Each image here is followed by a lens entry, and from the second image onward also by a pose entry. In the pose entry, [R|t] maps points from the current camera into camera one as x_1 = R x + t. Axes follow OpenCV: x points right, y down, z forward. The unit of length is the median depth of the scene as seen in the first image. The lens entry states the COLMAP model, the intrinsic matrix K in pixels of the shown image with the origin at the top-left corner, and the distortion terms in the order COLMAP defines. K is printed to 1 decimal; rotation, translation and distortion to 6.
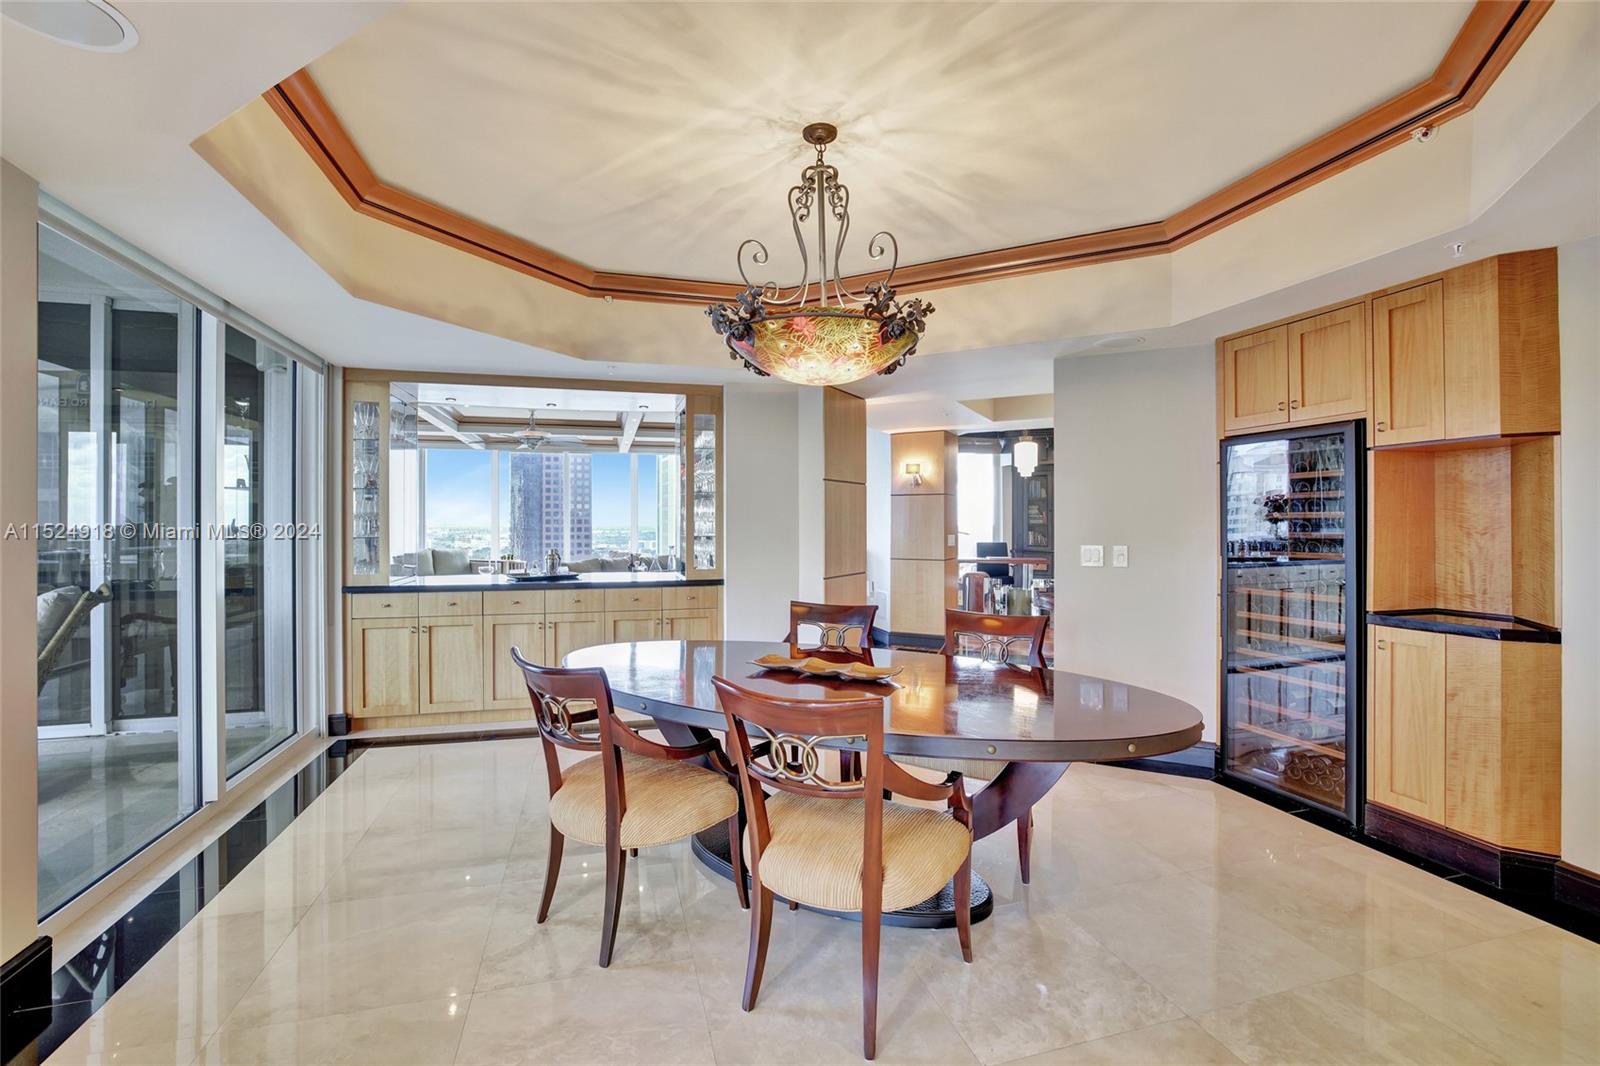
lens RADIAL K [[696.8, 0, 786.3], [0, 696.8, 524.4], [0, 0, 1]] dist [-0.054069, 0.020552]
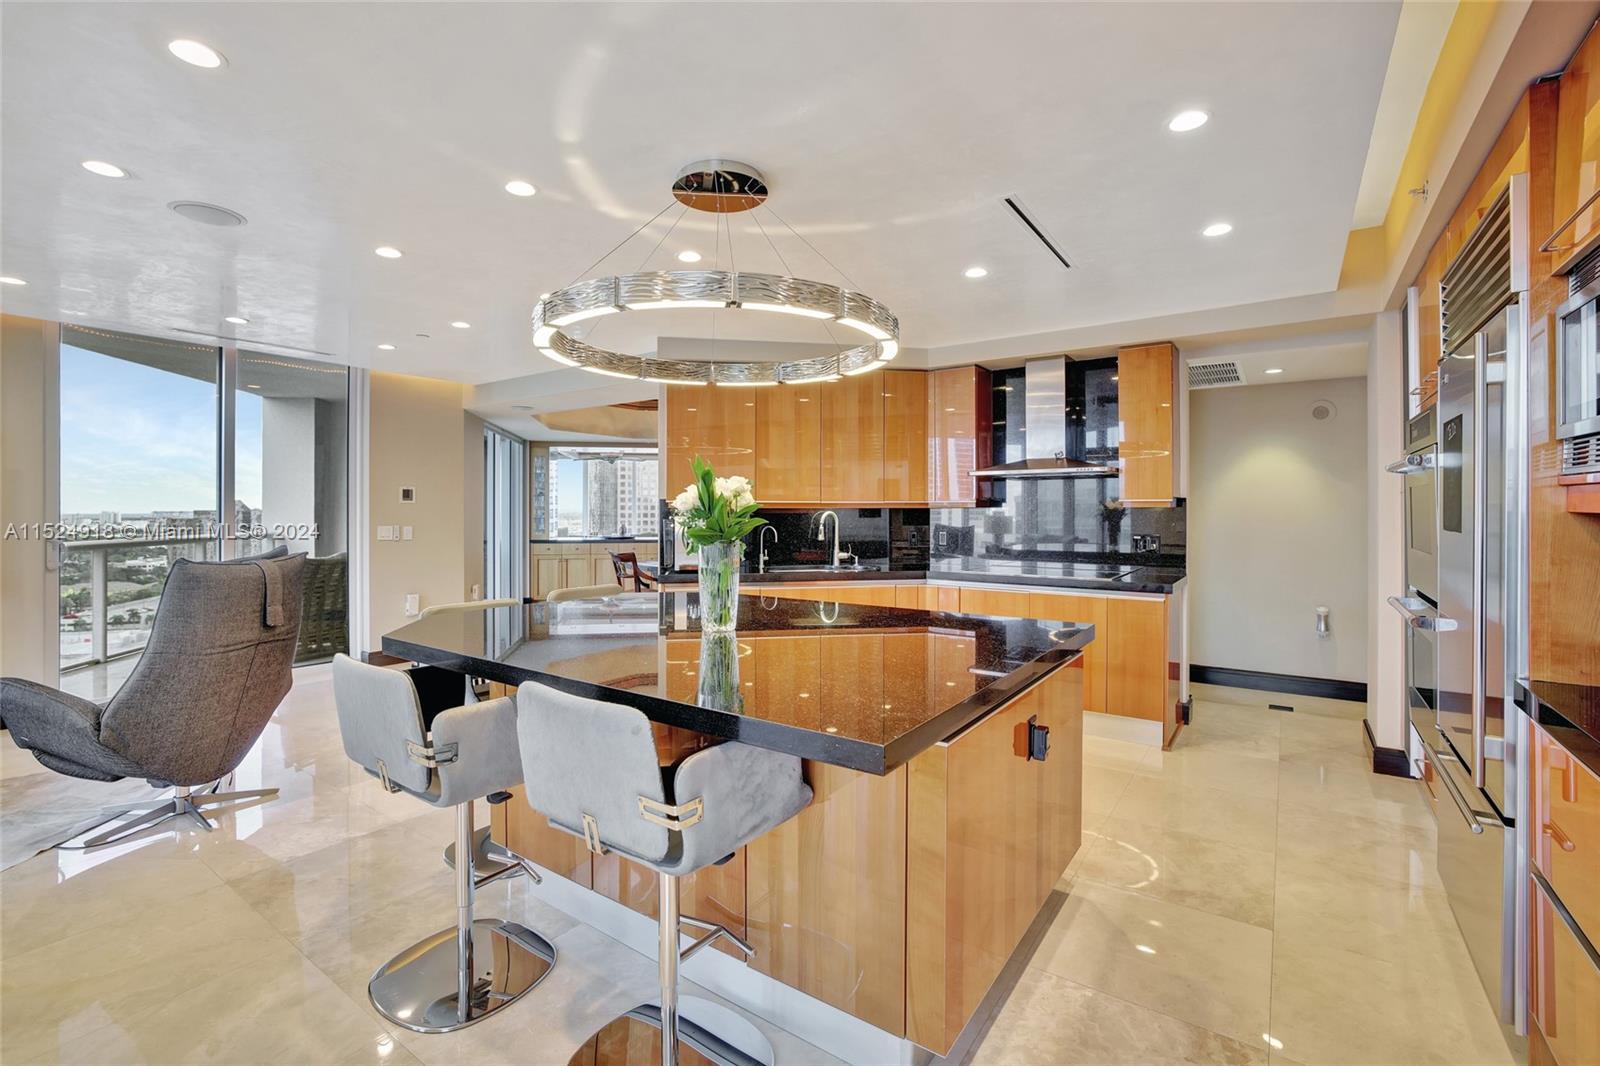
lens RADIAL K [[696.8, 0, 786.3], [0, 696.8, 524.4], [0, 0, 1]] dist [-0.054069, 0.020552]
pose [[0.994970, 0.004054, -0.100092, 0.400853], [-0.002066, 0.999799, 0.019952, -0.005651], [0.100153, -0.019645, 0.994778, -1.141388]]
